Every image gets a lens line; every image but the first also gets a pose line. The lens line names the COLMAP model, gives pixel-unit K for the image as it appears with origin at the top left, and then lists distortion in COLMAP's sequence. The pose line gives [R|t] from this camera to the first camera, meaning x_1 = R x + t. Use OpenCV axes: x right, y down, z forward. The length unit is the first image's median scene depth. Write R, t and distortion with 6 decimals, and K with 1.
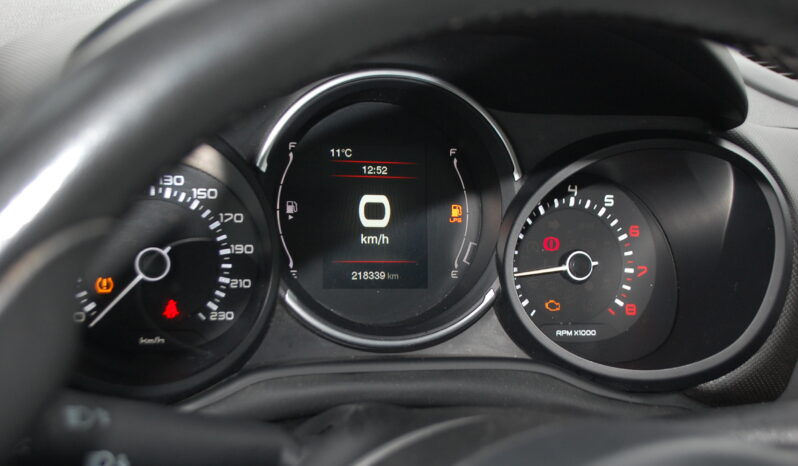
lens RADIAL K [[950.0, 0, 406.4], [0, 950.0, 234.7], [0, 0, 1]] dist [-0.037308, 0.000000]
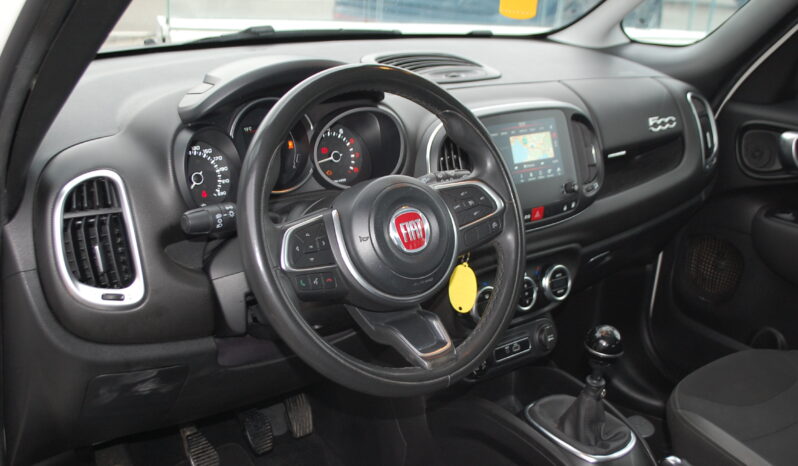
lens RADIAL K [[848.7, 0, 396.5], [0, 848.7, 233.4], [0, 0, 1]] dist [0.003337, 0.000000]
pose [[0.919976, -0.196512, 0.339157, -0.586975], [0.172925, 0.979973, 0.098744, 0.042603], [-0.351769, -0.032194, 0.935533, -1.500761]]
